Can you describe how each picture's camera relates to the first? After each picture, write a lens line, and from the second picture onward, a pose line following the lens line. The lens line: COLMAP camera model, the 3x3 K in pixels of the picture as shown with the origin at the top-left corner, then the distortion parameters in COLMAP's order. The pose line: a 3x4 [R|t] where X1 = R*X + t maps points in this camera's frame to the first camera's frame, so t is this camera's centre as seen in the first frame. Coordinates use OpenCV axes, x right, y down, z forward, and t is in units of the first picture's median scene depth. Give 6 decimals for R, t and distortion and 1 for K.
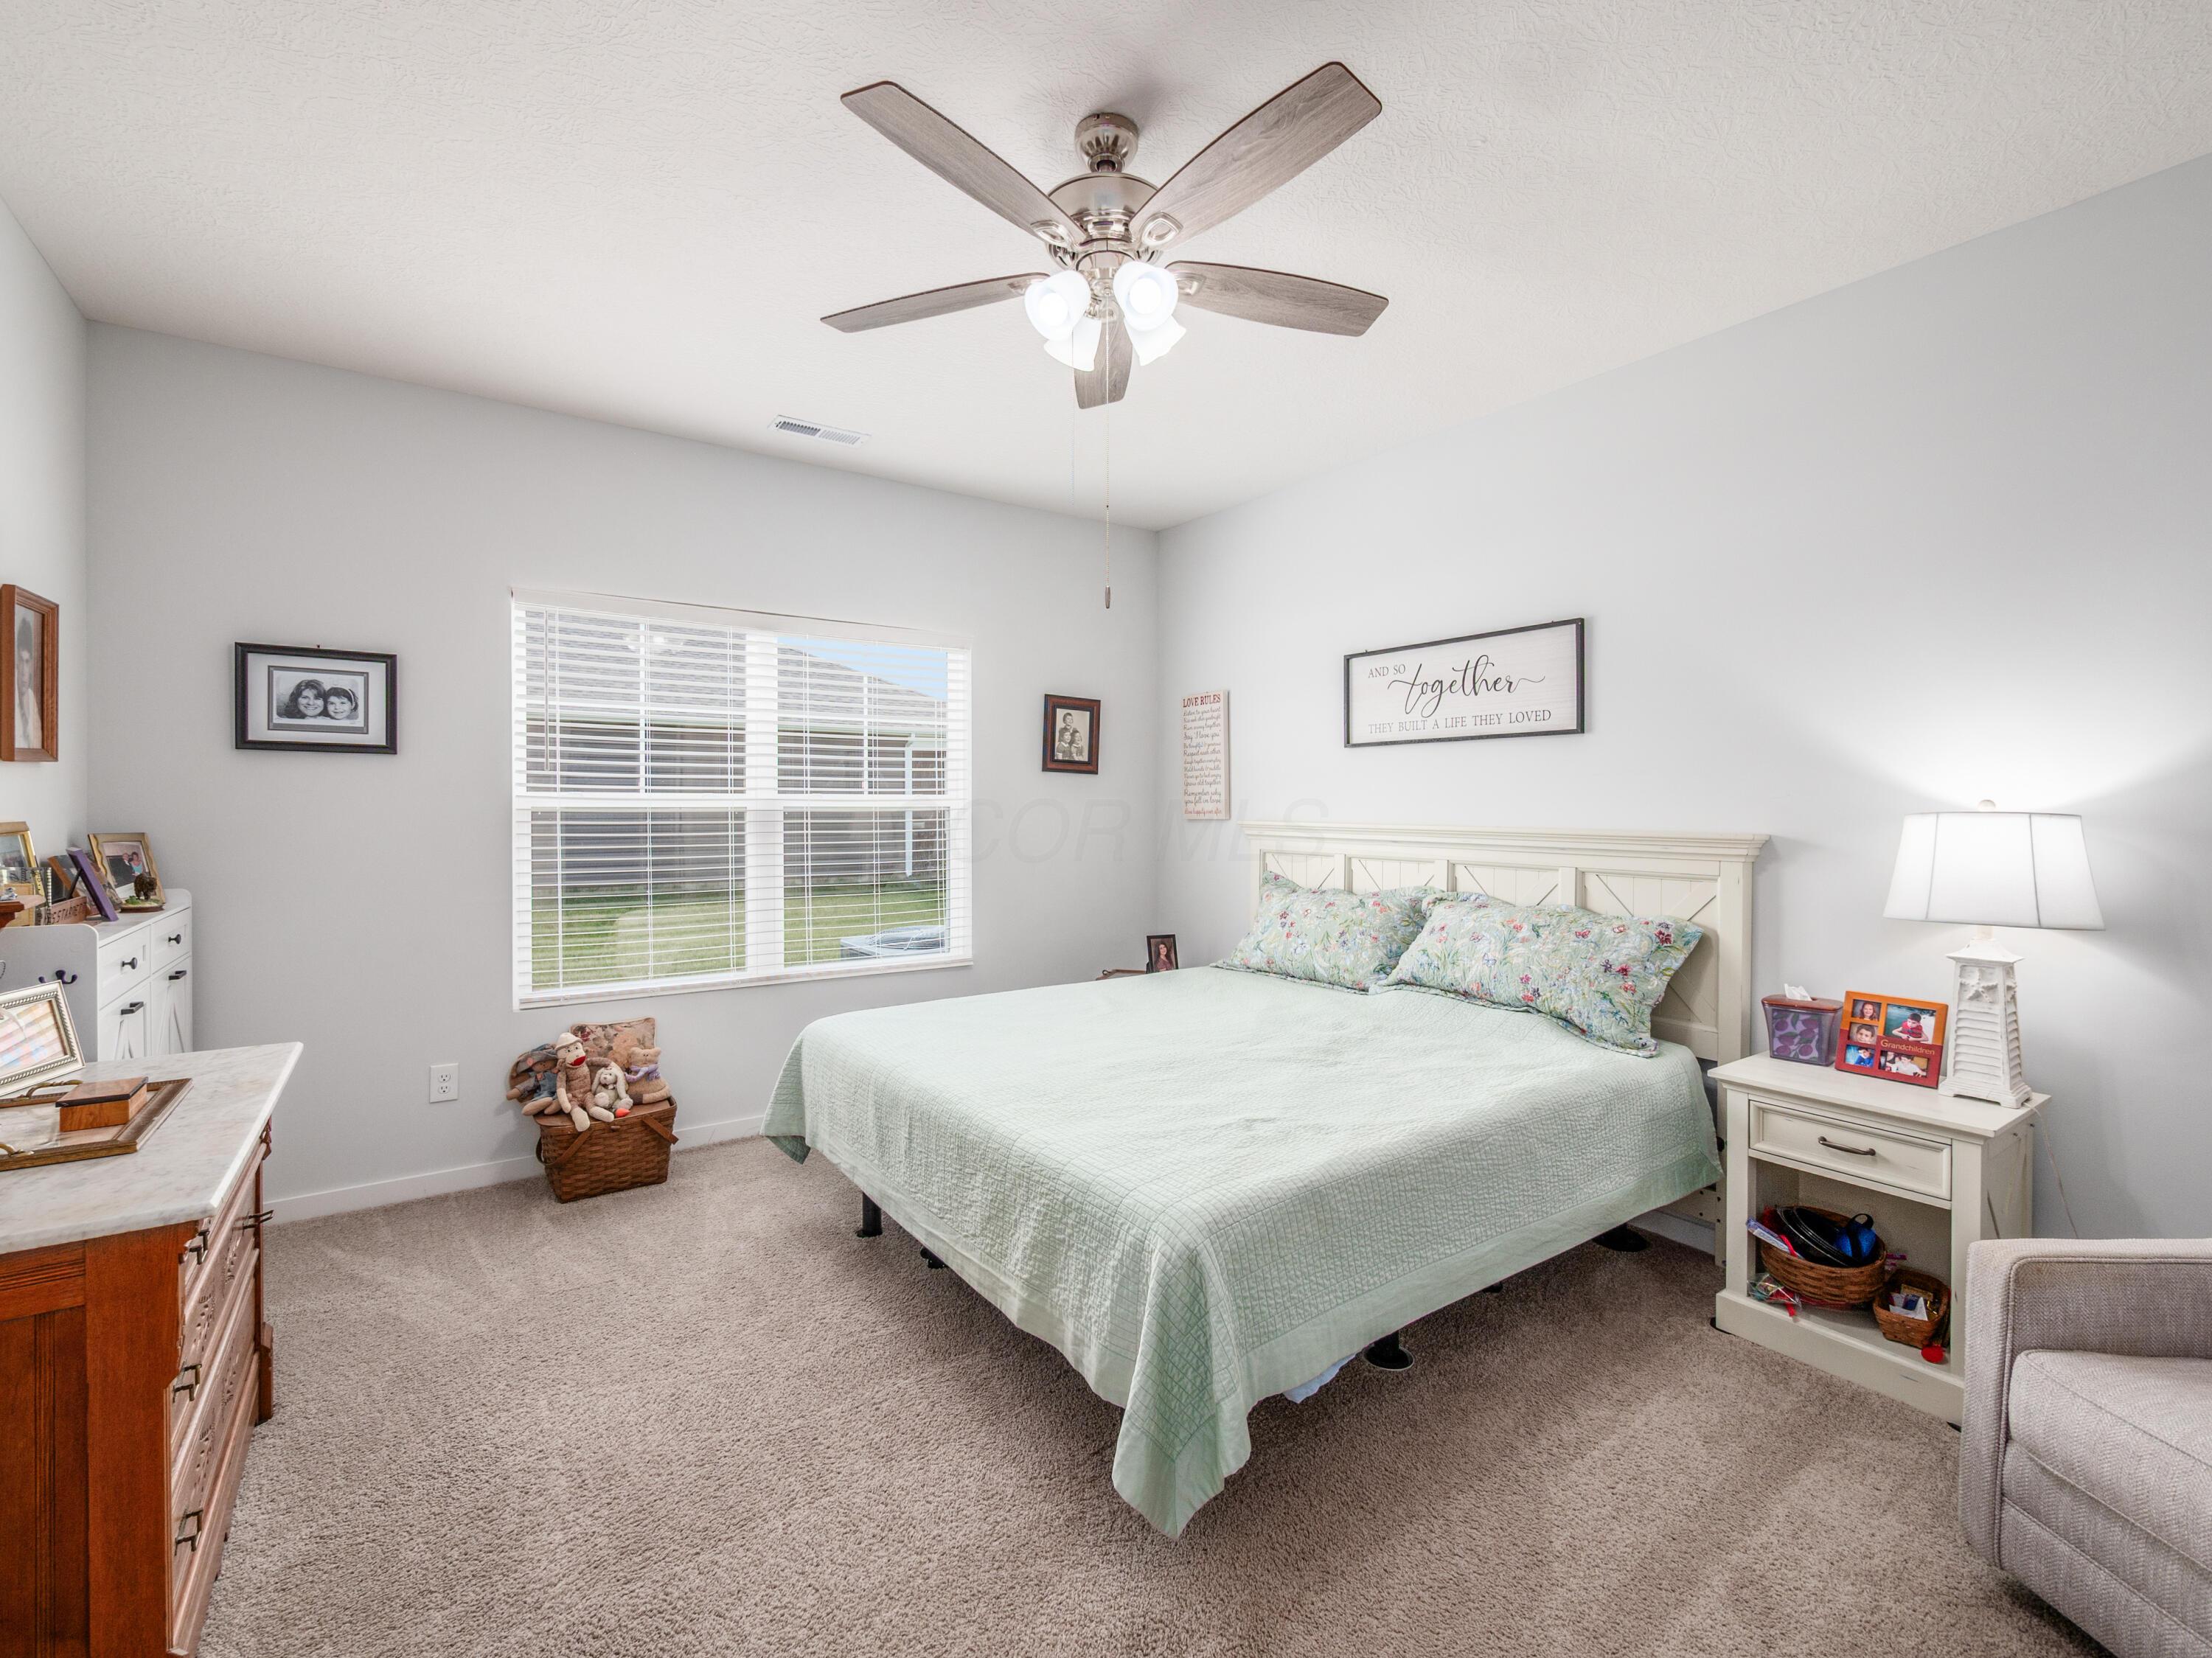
lens RADIAL K [[991.2, 0, 1106.0], [0, 991.2, 829.0], [0, 0, 1]] dist [-0.001166, -0.000026]
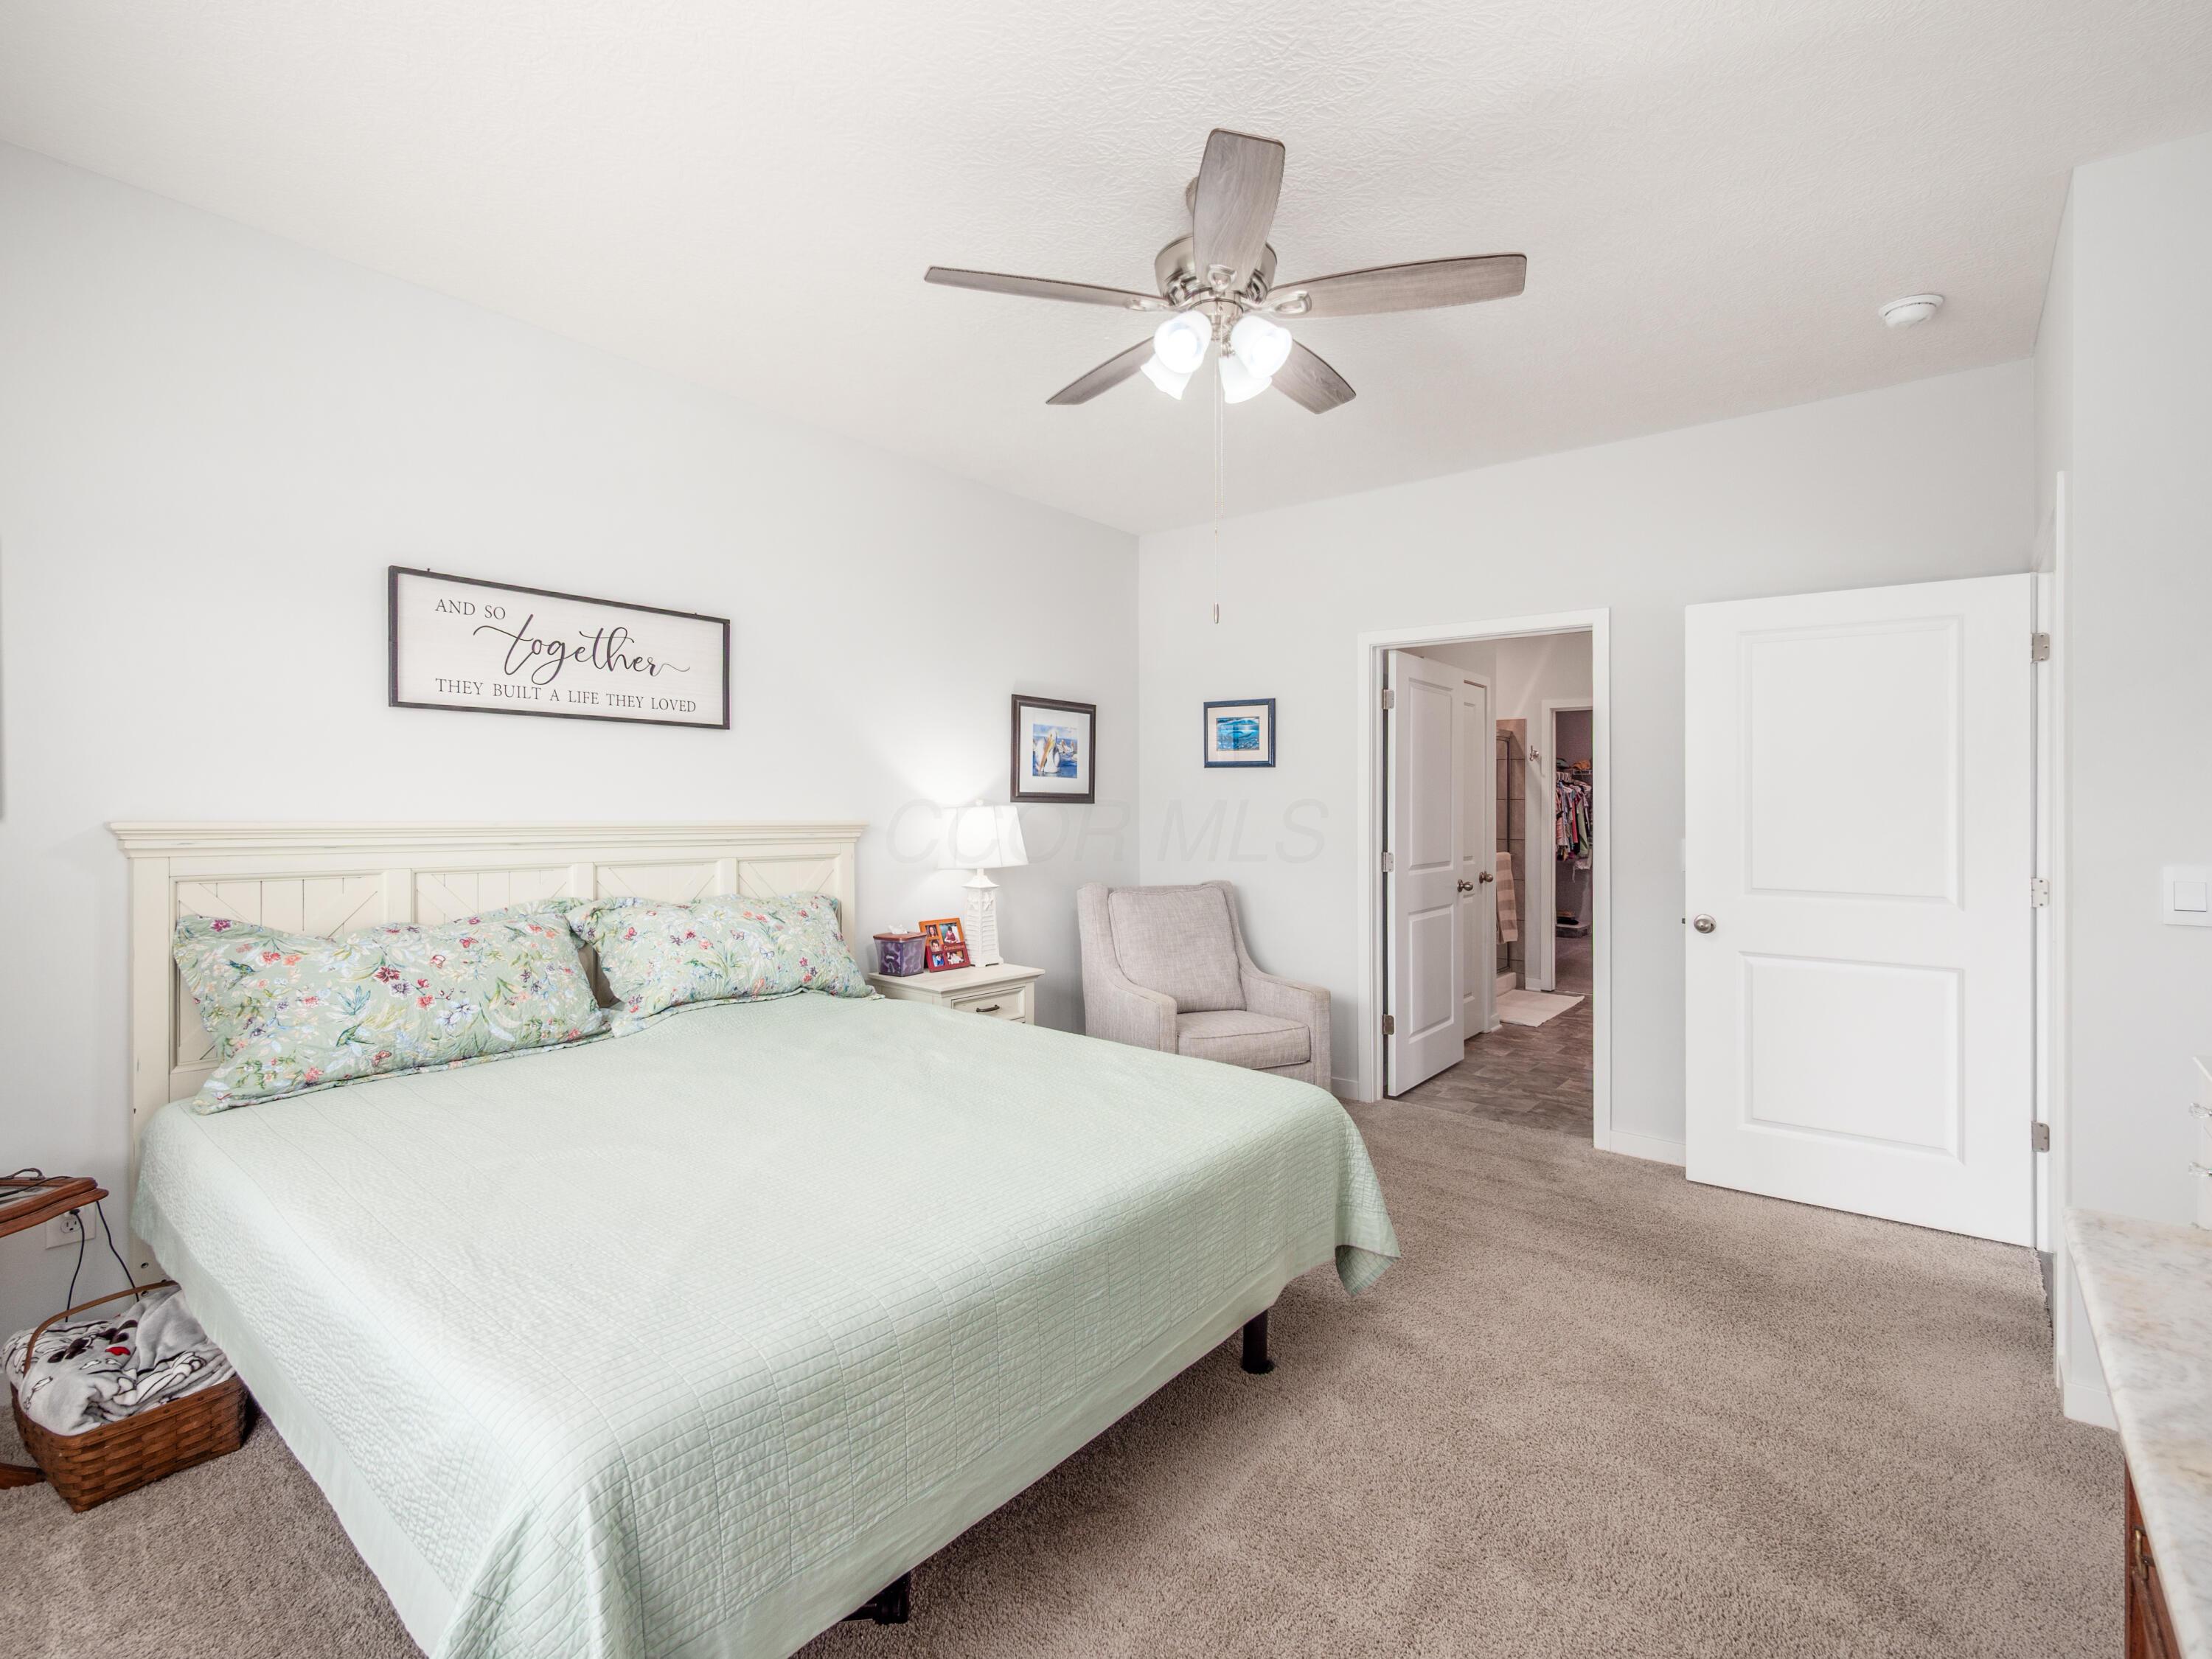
lens RADIAL K [[1016.5, 0, 1106.7], [0, 1016.5, 793.5], [0, 0, 1]] dist [-0.000143, 0.001086]
pose [[-0.270904, 0.002625, 0.962603, -0.611527], [0.009450, 0.999955, -0.000067, -0.022753], [-0.962560, 0.009078, -0.270917, 0.831415]]
